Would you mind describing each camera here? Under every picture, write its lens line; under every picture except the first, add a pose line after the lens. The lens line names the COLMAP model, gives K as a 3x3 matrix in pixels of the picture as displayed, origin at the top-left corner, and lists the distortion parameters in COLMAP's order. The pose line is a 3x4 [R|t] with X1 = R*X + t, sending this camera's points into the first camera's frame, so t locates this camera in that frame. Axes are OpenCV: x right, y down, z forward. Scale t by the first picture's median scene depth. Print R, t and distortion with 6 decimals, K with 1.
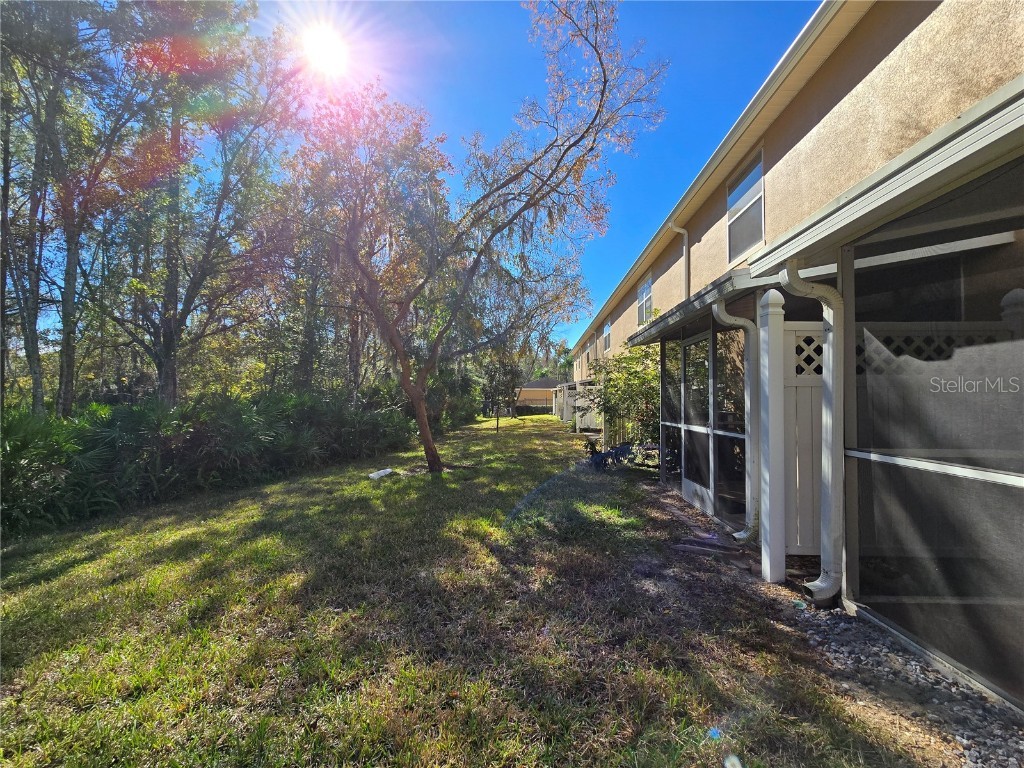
lens RADIAL K [[420.8, 0, 520.0], [0, 420.8, 392.0], [0, 0, 1]] dist [-0.001474, 0.000158]
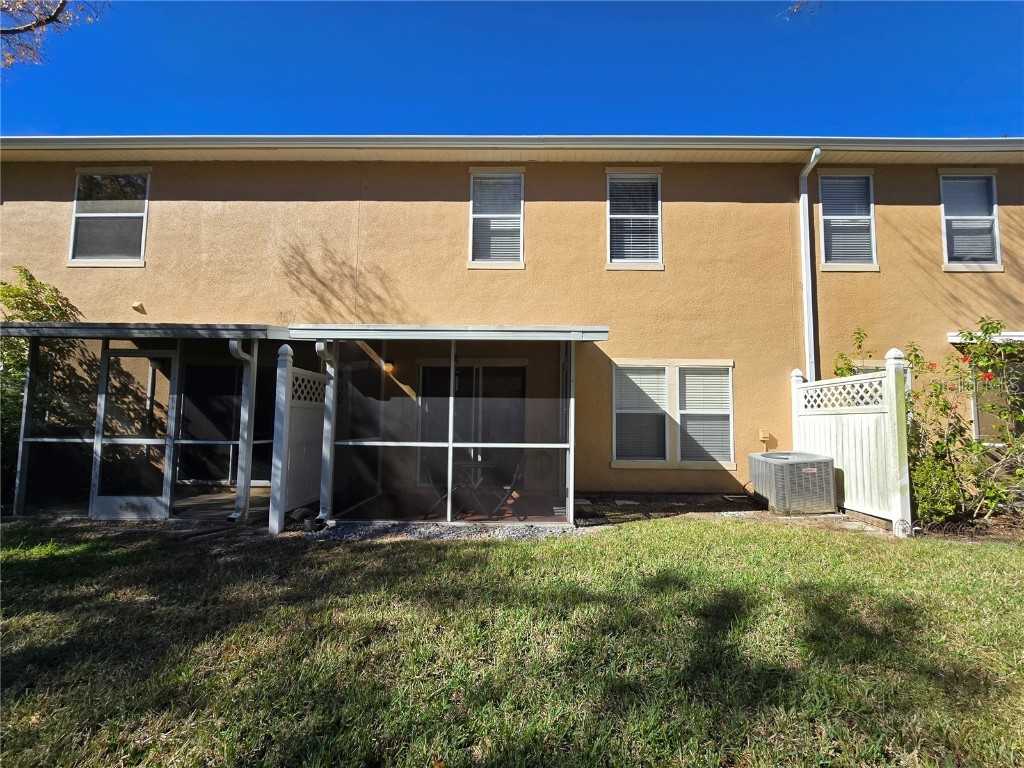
lens RADIAL K [[420.8, 0, 520.0], [0, 420.8, 392.0], [0, 0, 1]] dist [-0.001474, 0.000158]
pose [[-0.012698, 0.067786, 0.997619, -1.163823], [-0.032761, 0.997136, -0.068171, 0.014006], [-0.999383, -0.033548, -0.010441, 0.165232]]
